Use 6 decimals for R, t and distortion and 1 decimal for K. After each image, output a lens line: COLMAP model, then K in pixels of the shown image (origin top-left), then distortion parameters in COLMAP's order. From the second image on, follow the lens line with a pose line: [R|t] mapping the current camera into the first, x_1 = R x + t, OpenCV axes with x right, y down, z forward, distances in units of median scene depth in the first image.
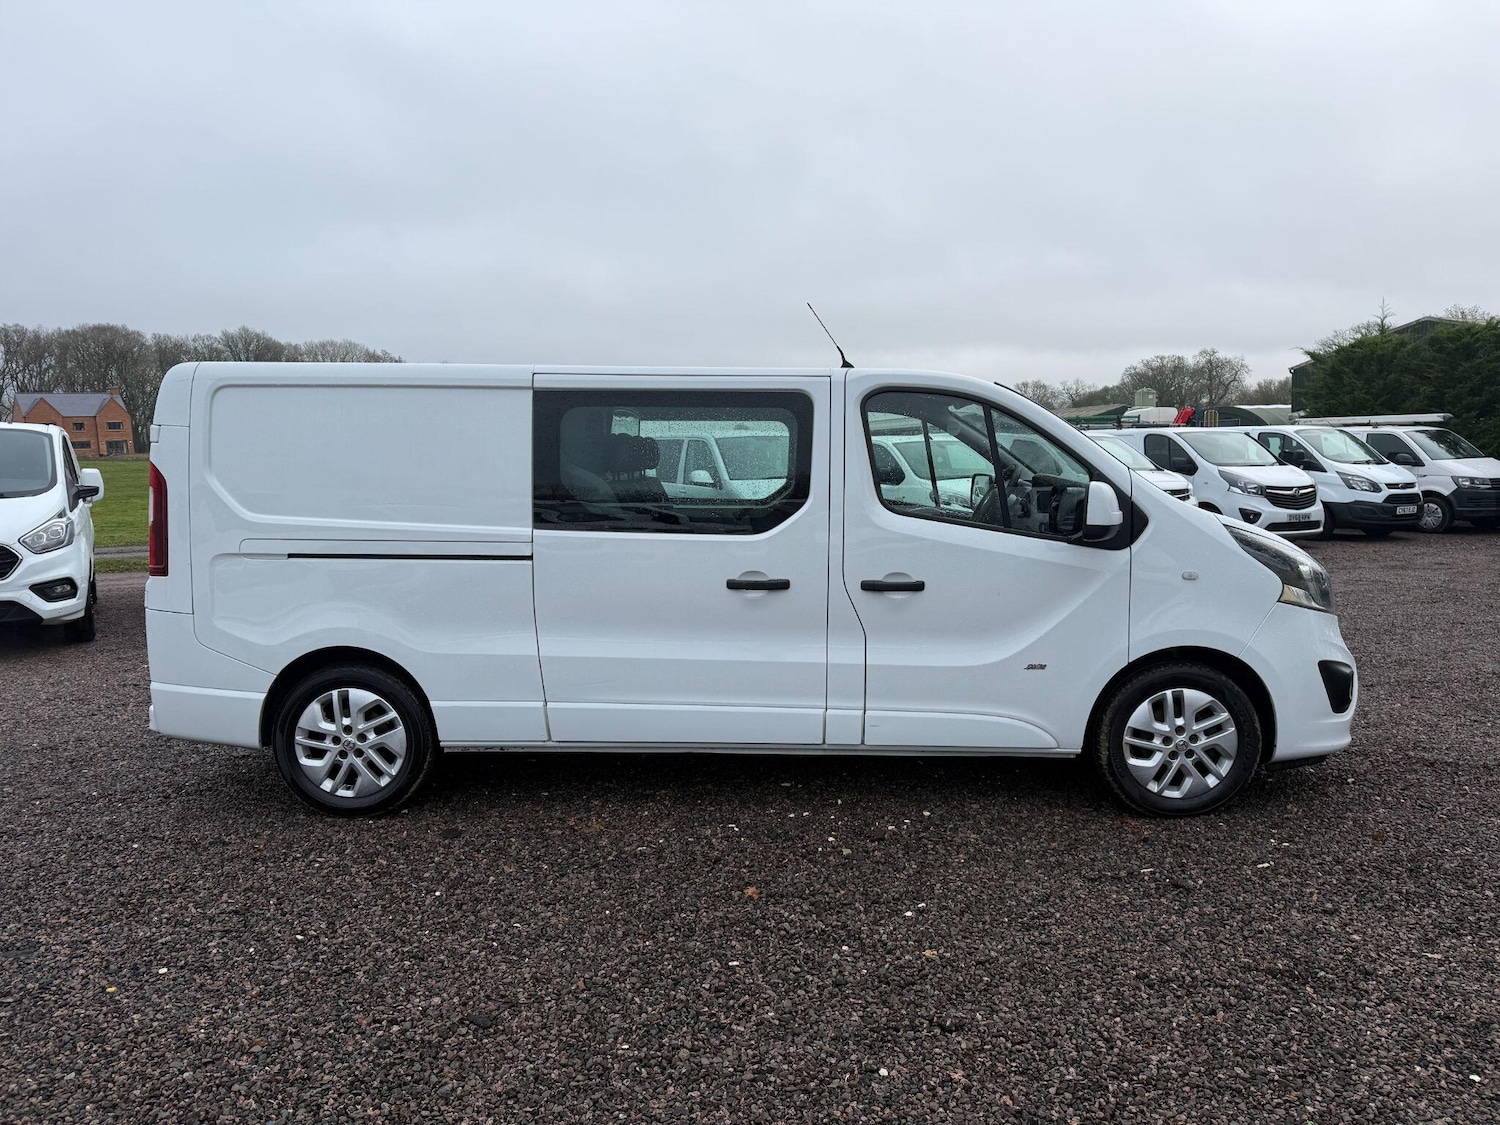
lens RADIAL K [[1053.5, 0, 753.1], [0, 1053.5, 566.4], [0, 0, 1]] dist [0.100945, -0.164606]
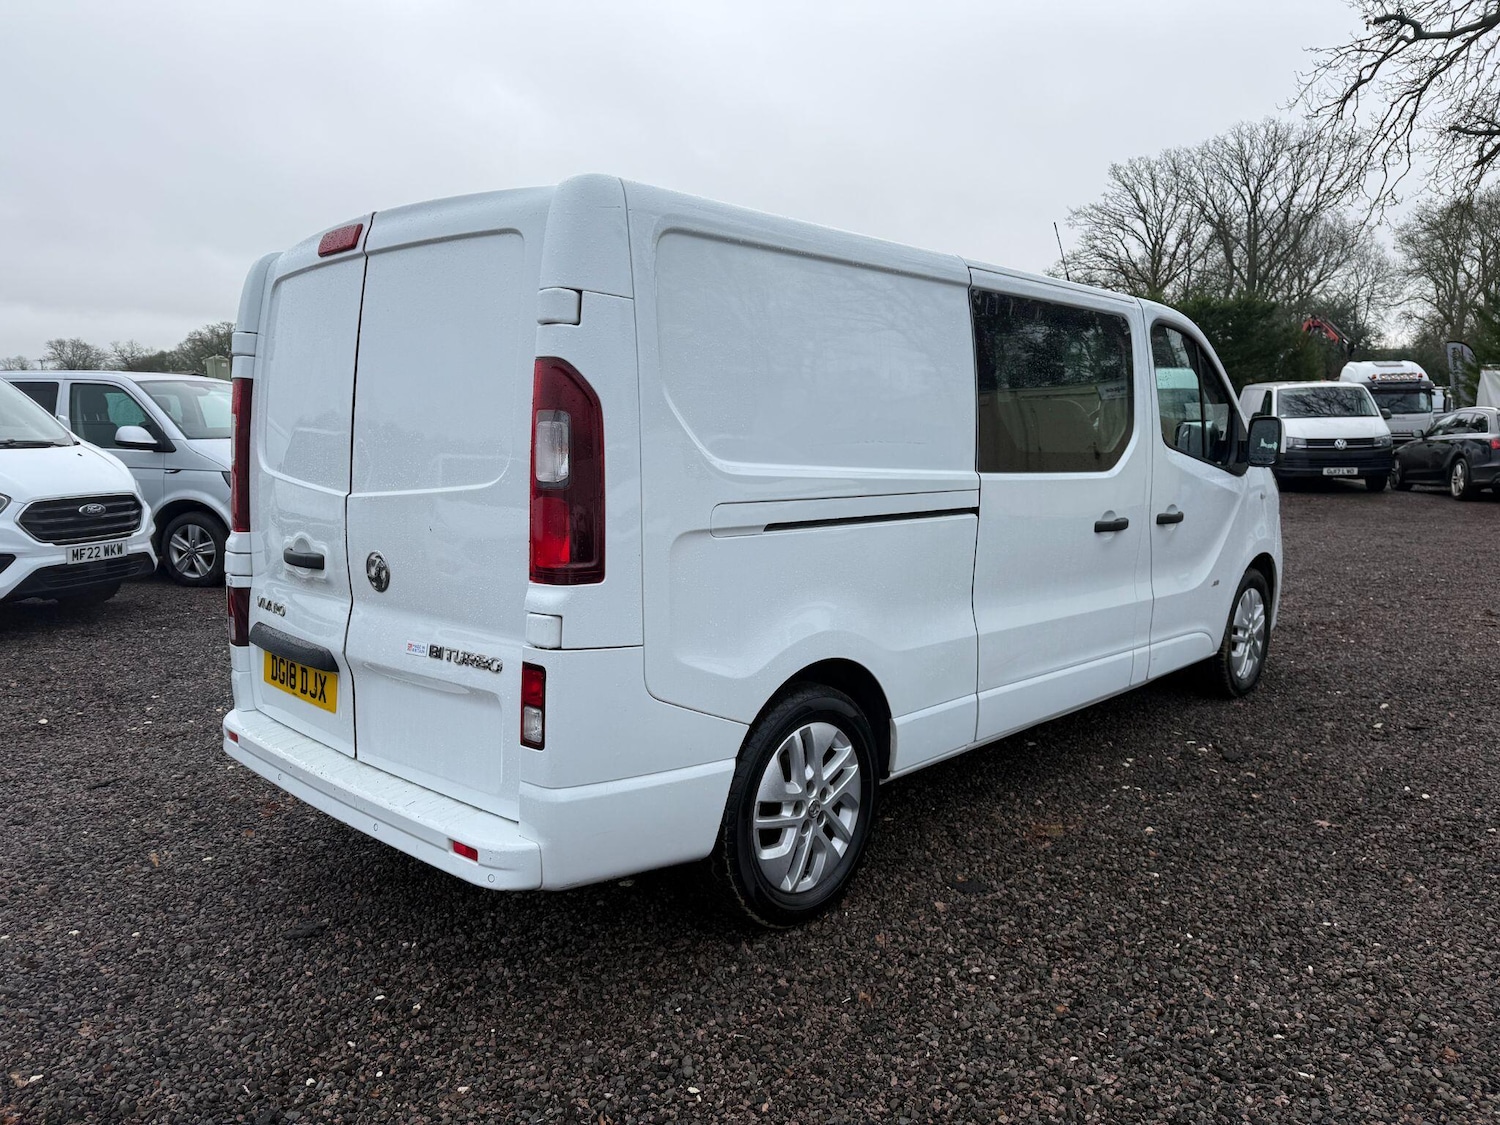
lens RADIAL K [[1068.3, 0, 745.4], [0, 1068.3, 558.6], [0, 0, 1]] dist [0.037504, -0.043365]
pose [[0.670463, -0.084969, 0.737061, -0.894708], [0.073246, 0.996148, 0.048209, -0.022538], [-0.738319, 0.021664, 0.674104, 0.594551]]
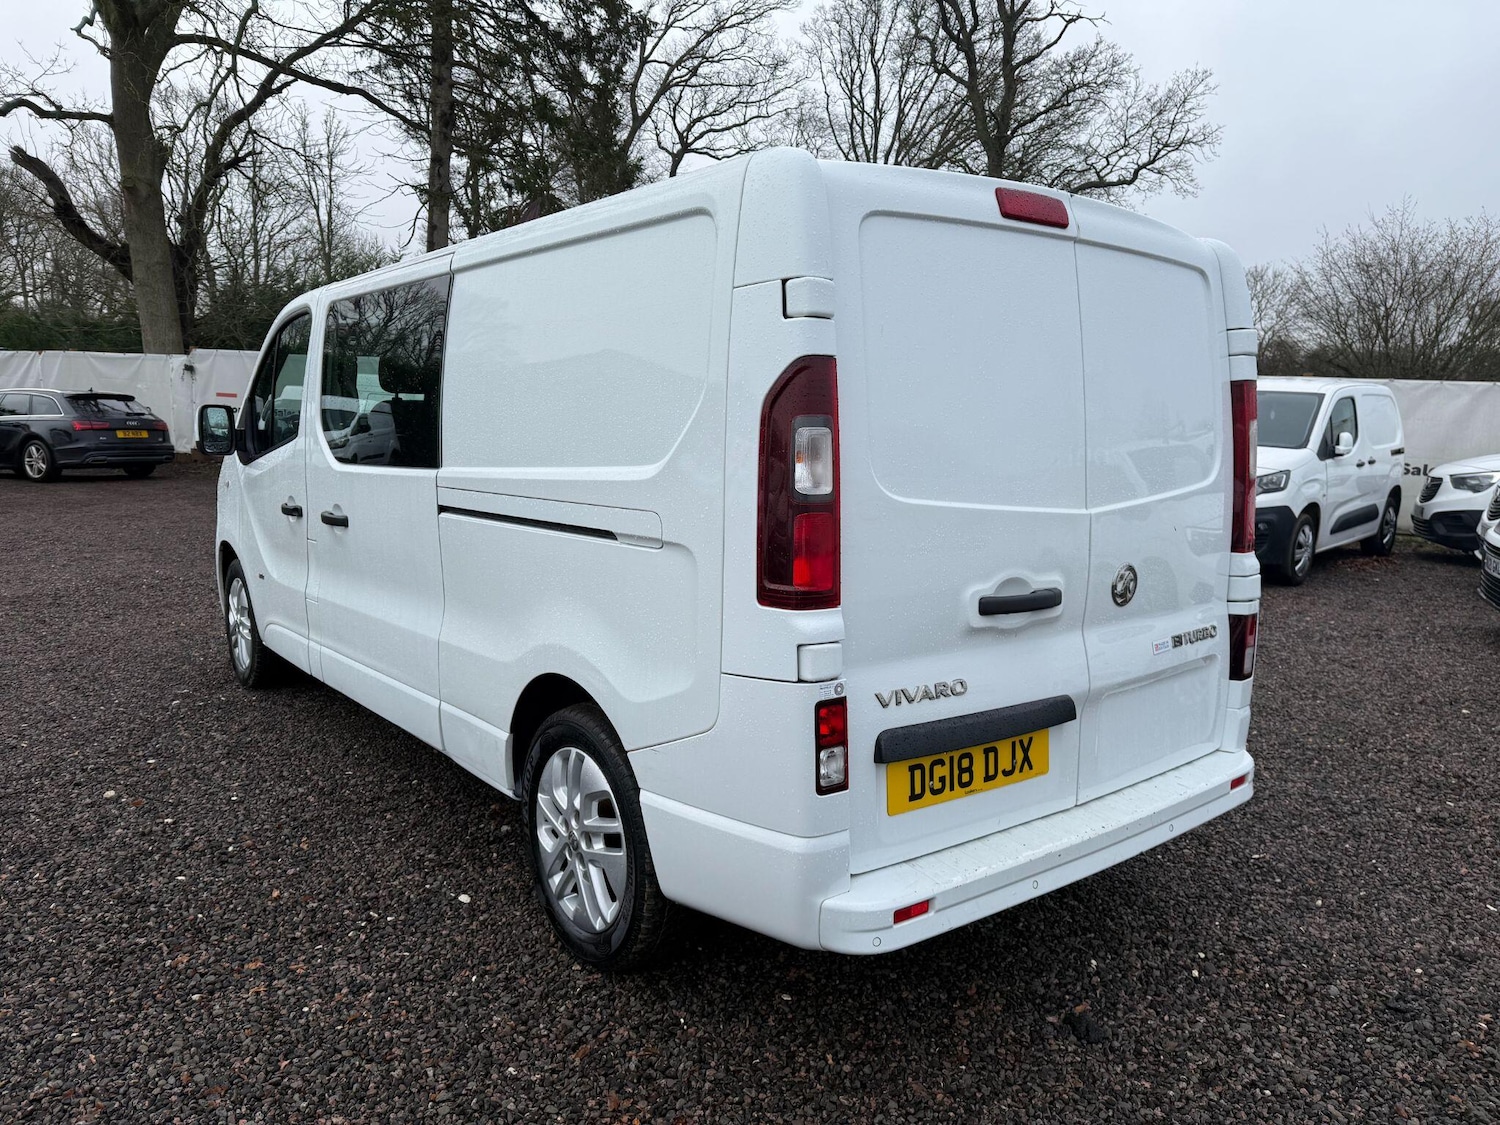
lens RADIAL K [[1081.1, 0, 734.2], [0, 1081.1, 562.0], [0, 0, 1]] dist [0.007421, -0.004611]
pose [[-0.625978, -0.107842, 0.772348, -0.907098], [0.069802, 0.978669, 0.193223, -0.145816], [-0.776711, 0.174865, -0.605098, 1.708422]]
